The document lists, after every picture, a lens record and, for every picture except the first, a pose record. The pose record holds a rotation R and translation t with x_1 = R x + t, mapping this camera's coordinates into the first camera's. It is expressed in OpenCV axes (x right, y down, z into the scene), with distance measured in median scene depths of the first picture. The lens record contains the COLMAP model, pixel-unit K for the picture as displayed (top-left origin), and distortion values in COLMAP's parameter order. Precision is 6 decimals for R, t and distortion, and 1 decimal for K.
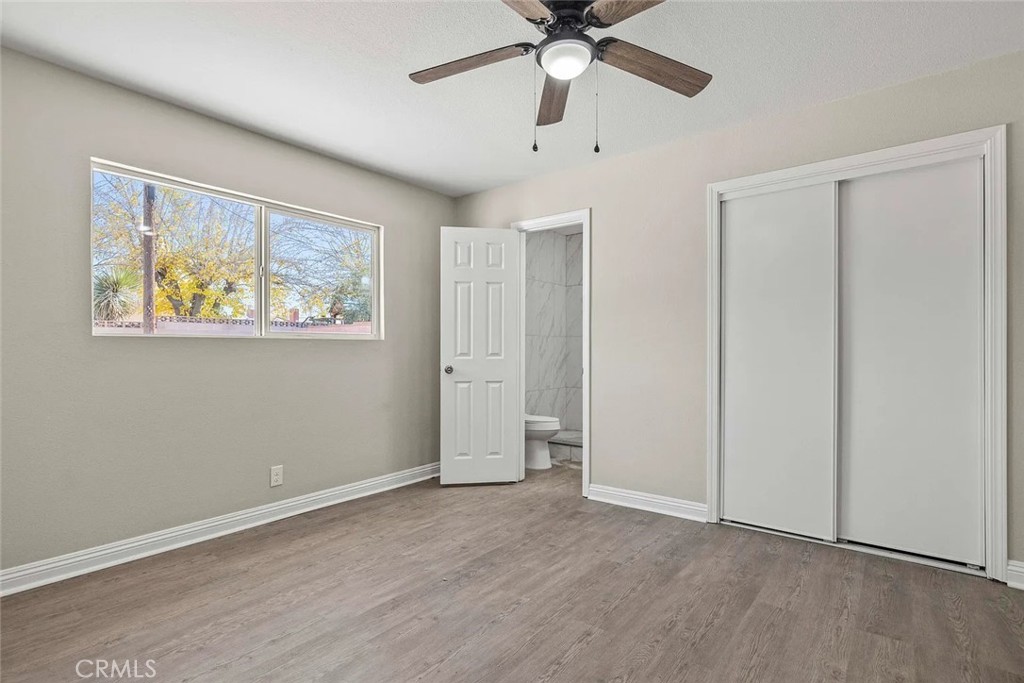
lens RADIAL K [[501.6, 0, 507.0], [0, 501.6, 348.8], [0, 0, 1]] dist [-0.000553, 0.000261]
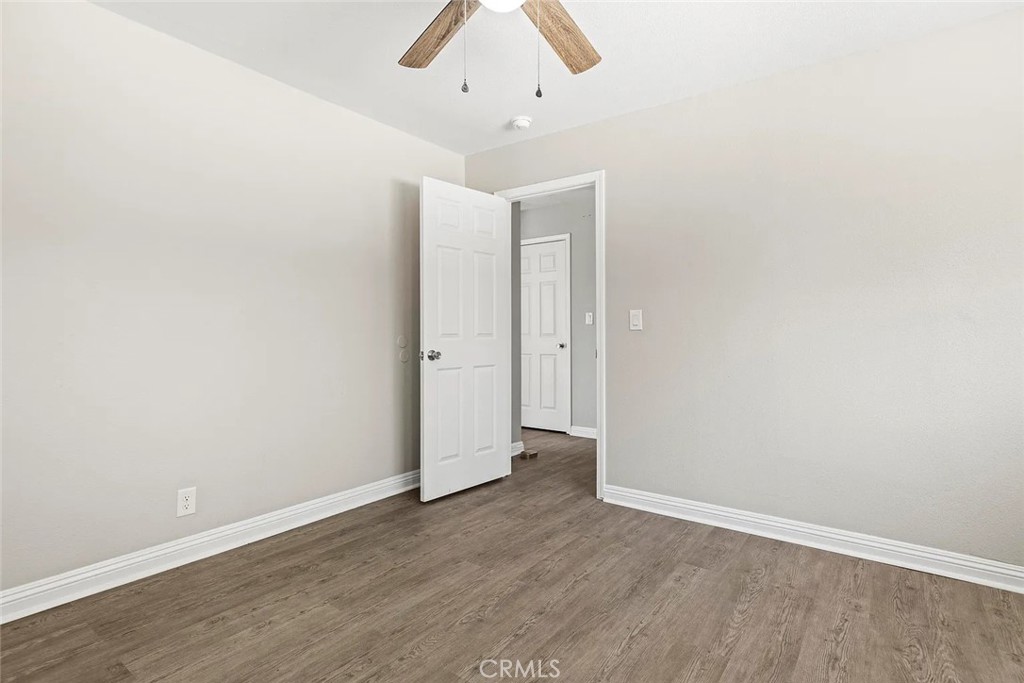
lens RADIAL K [[515.1, 0, 506.9], [0, 515.1, 337.0], [0, 0, 1]] dist [0.000941, 0.000170]
pose [[-0.999997, -0.002238, -0.000022, 0.077590], [-0.002238, 0.999949, 0.009831, 0.007395], [0.000000, 0.009831, -0.999952, 1.268192]]
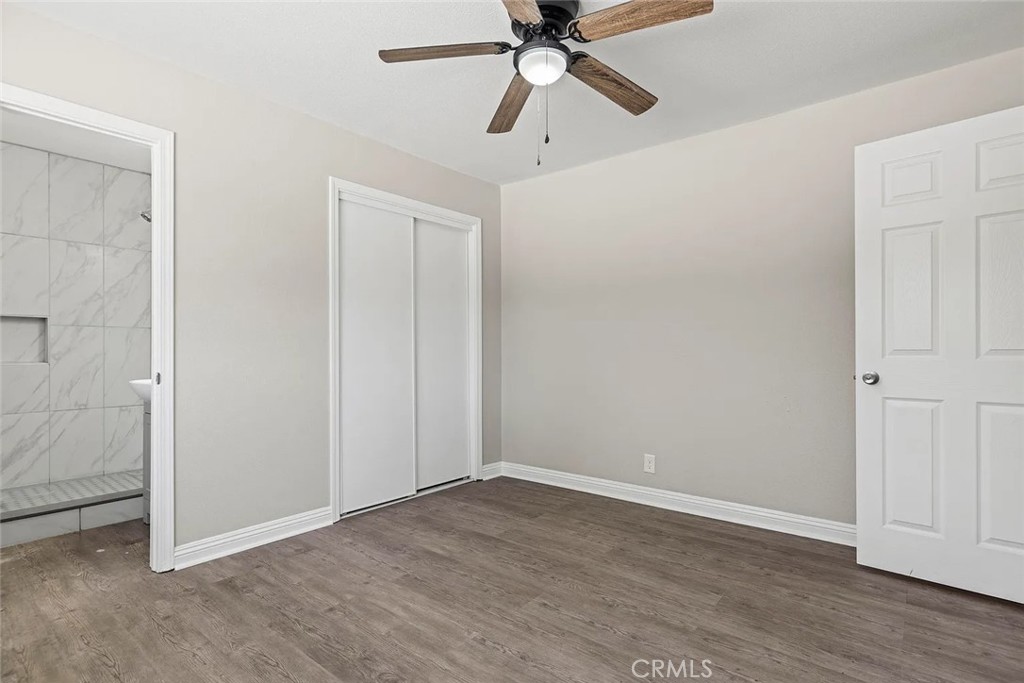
lens RADIAL K [[501.6, 0, 507.0], [0, 501.6, 348.8], [0, 0, 1]] dist [-0.000553, 0.000261]
pose [[0.044314, -0.000846, 0.999017, -0.641092], [0.000685, 0.999999, 0.000816, 0.006763], [-0.999017, 0.000648, 0.044314, 0.708574]]
